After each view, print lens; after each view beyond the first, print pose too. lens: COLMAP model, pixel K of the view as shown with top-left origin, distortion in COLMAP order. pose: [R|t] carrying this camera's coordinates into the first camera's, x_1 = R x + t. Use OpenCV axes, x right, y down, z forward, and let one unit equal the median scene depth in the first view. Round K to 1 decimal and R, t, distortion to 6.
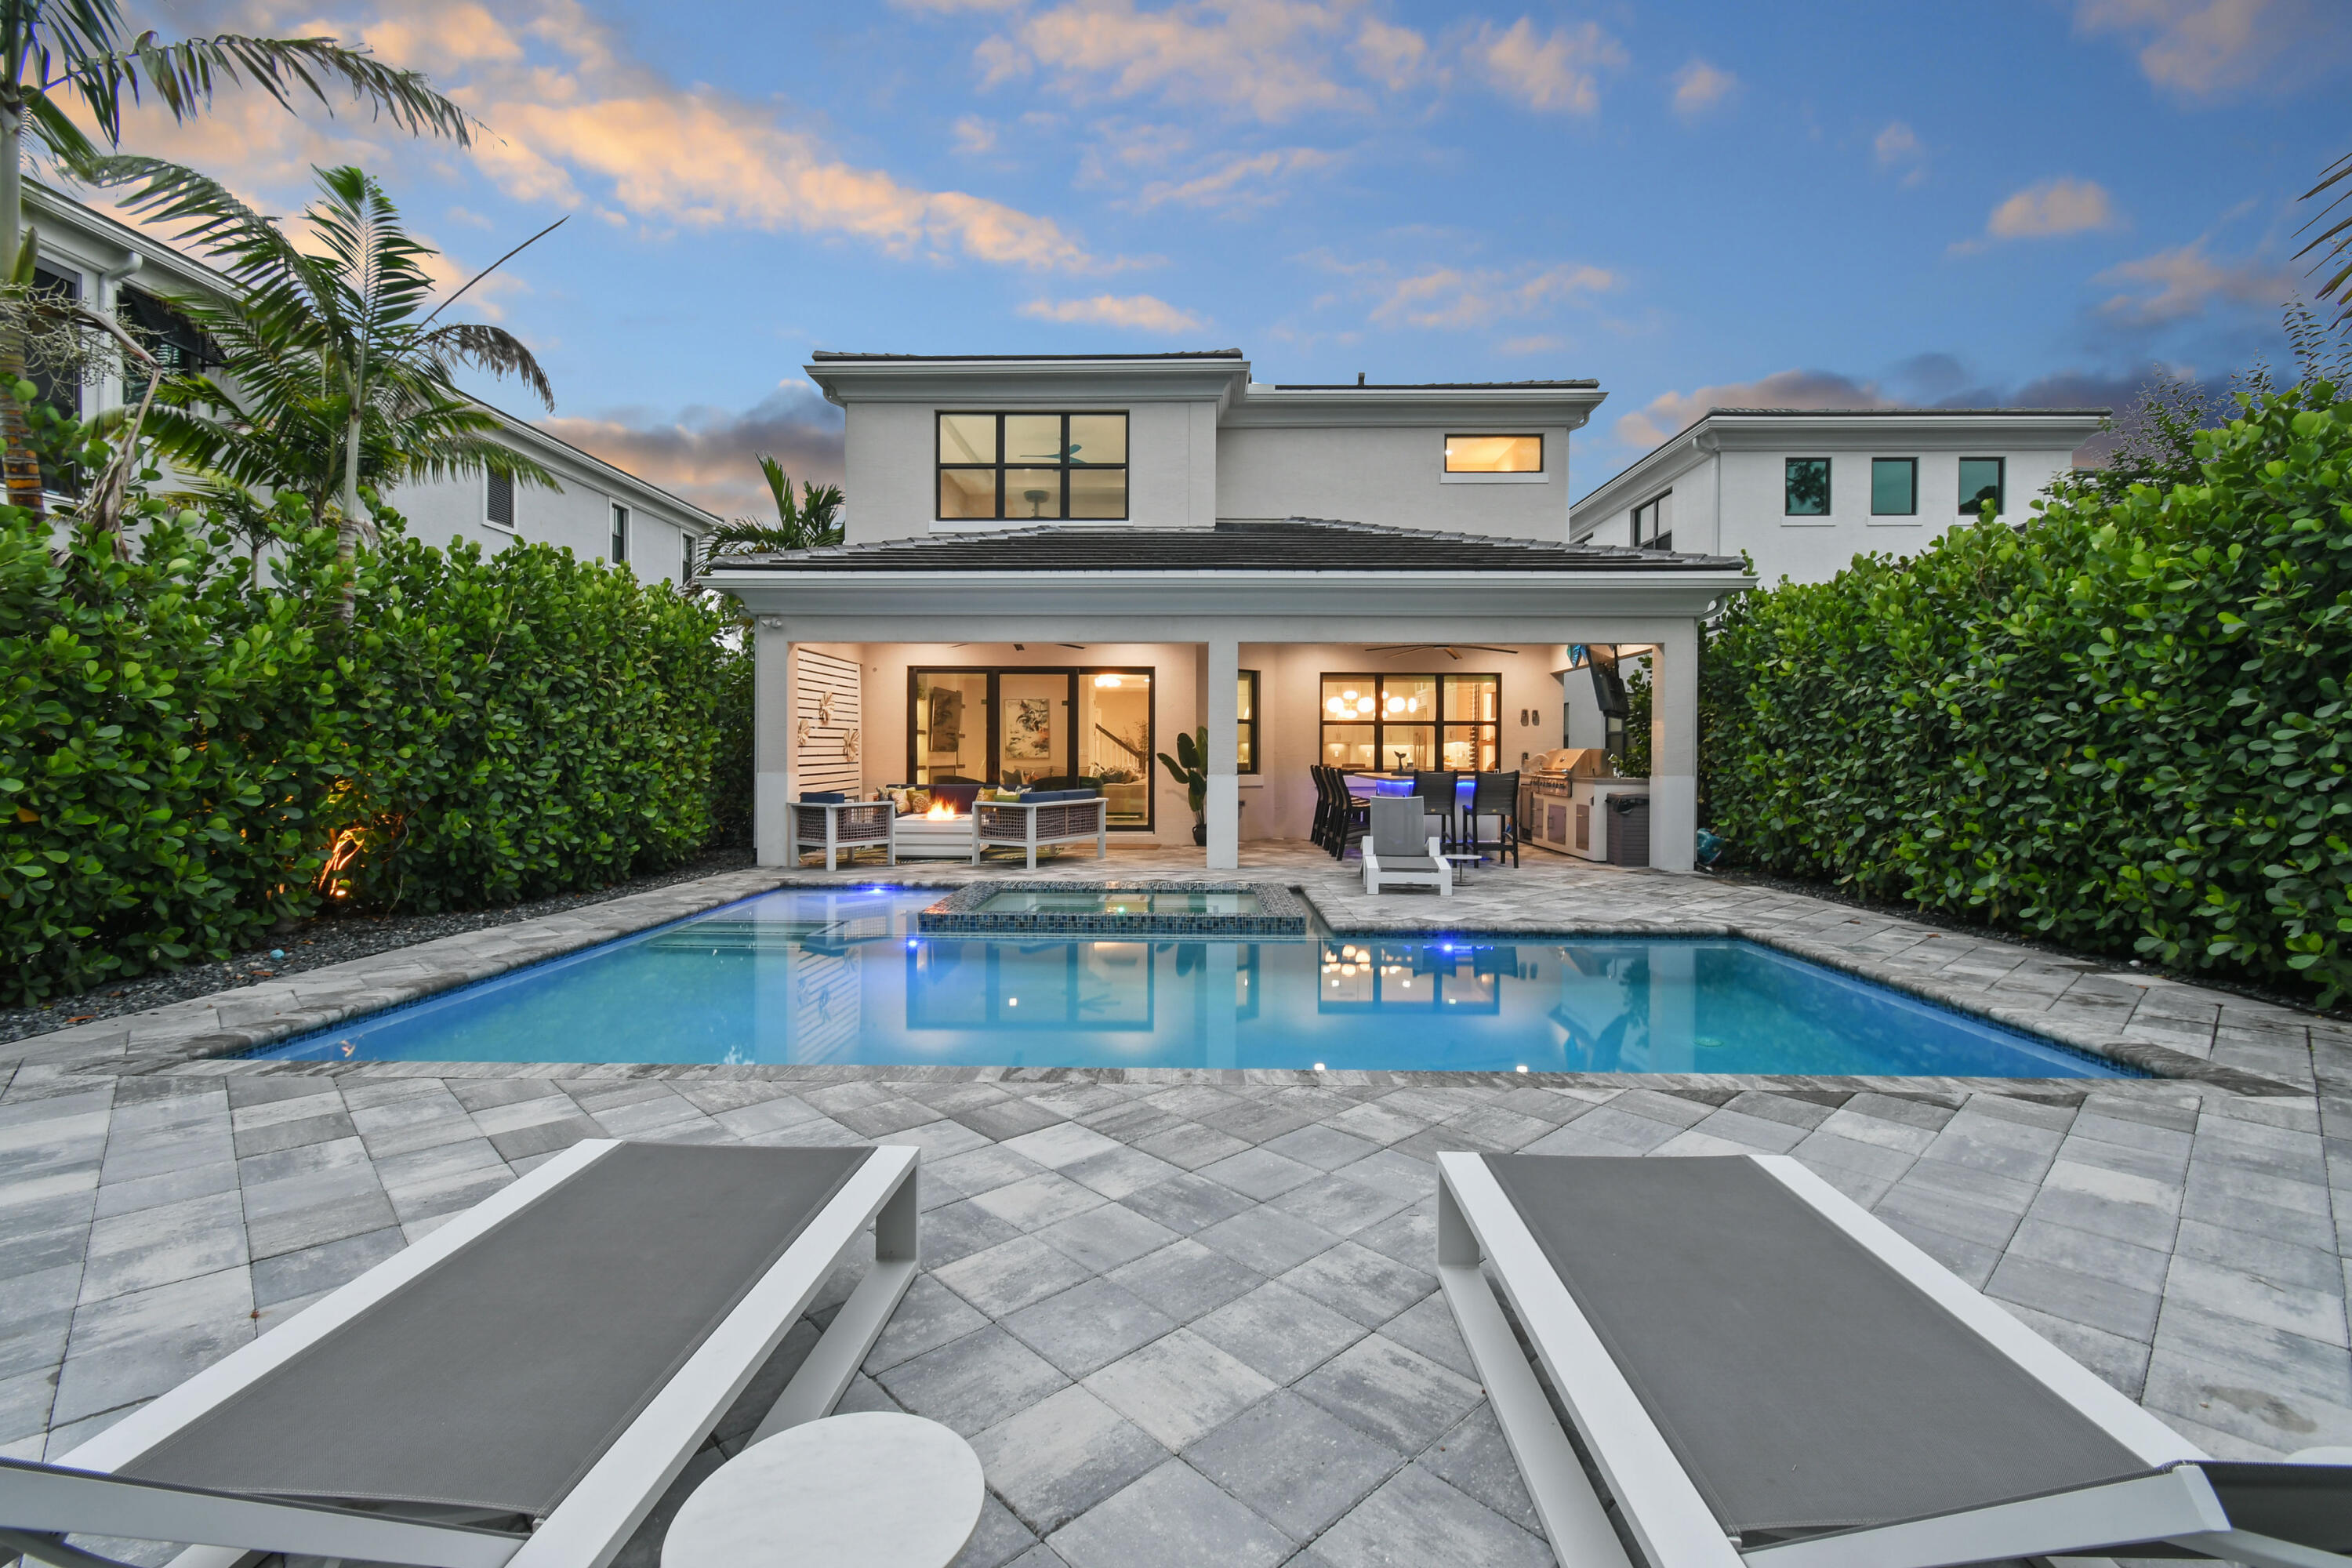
lens RADIAL K [[1034.0, 0, 1183.1], [0, 1034.0, 776.2], [0, 0, 1]] dist [0.002221, -0.000222]
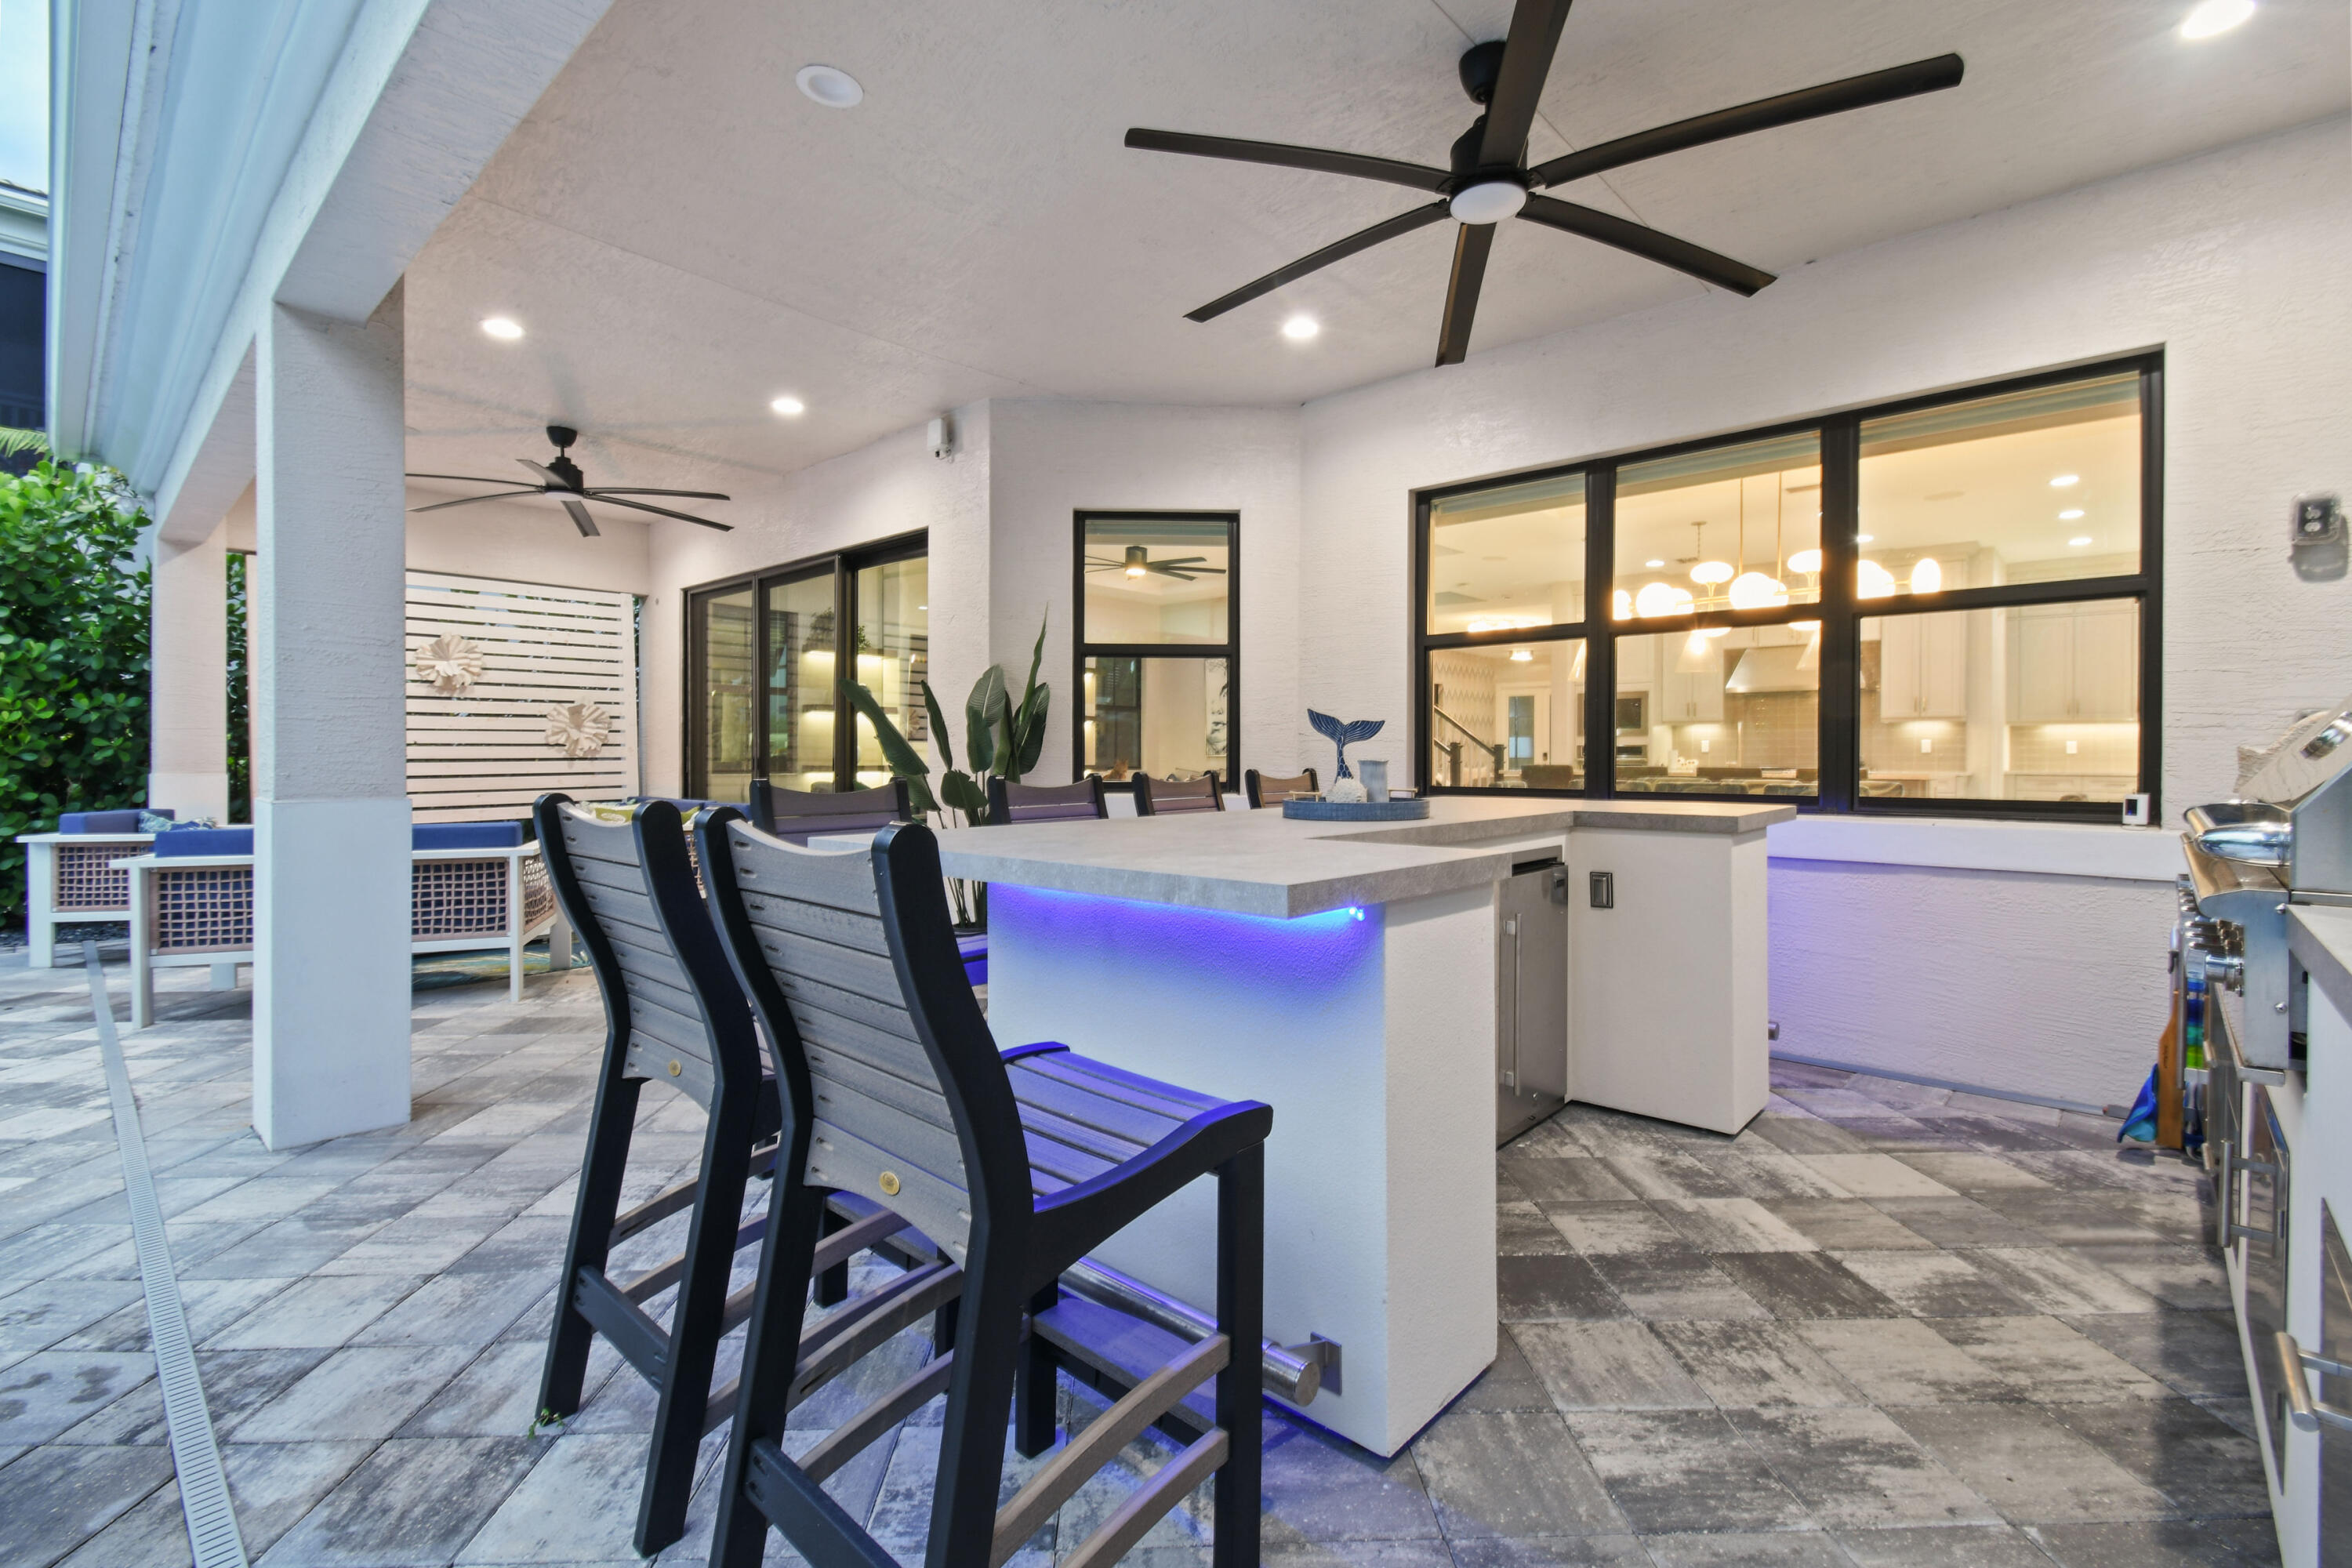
lens RADIAL K [[1043.3, 0, 1179.3], [0, 1043.3, 763.5], [0, 0, 1]] dist [0.002860, 0.000066]
pose [[0.749784, 0.002181, -0.661679, 0.412952], [-0.015210, 0.999787, -0.013939, -0.006680], [0.661507, 0.020515, 0.749658, 0.925375]]
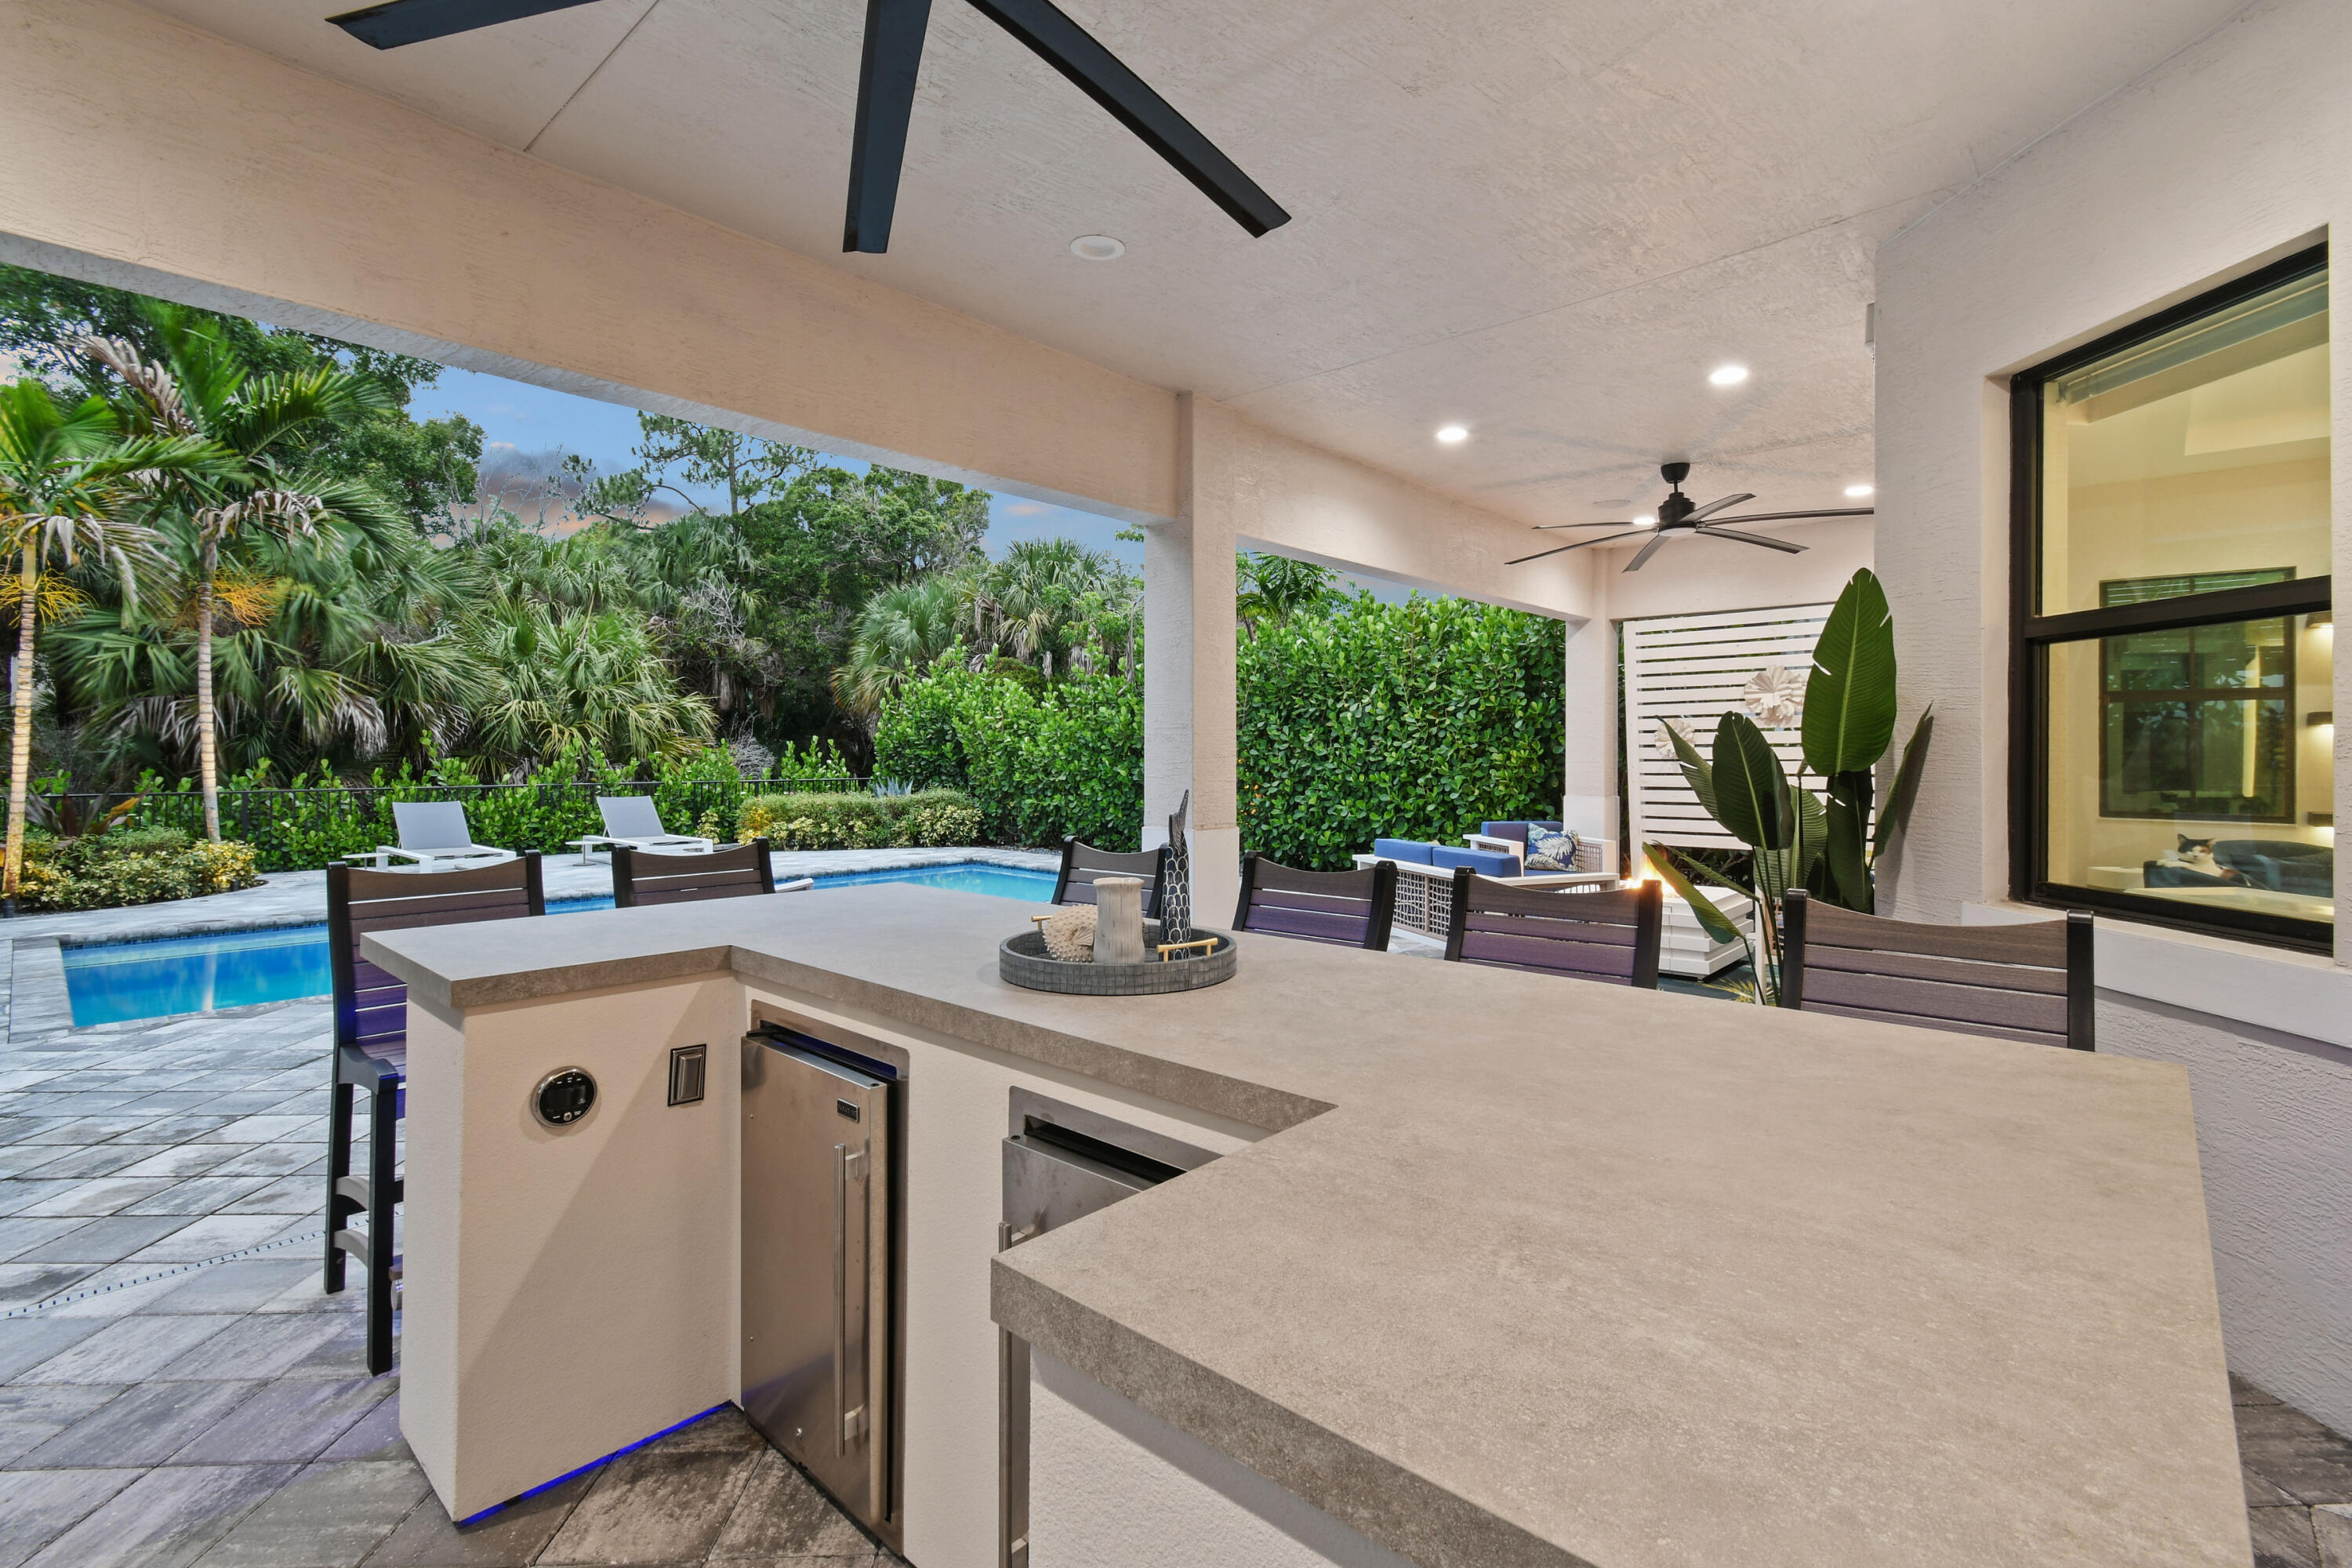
lens RADIAL K [[1056.0, 0, 1191.8], [0, 1056.0, 746.1], [0, 0, 1]] dist [0.001819, -0.000636]
pose [[-0.654232, -0.010494, -0.756222, 0.388048], [-0.023336, 0.999708, 0.006316, -0.036178], [0.755934, 0.021779, -0.654285, 1.295752]]
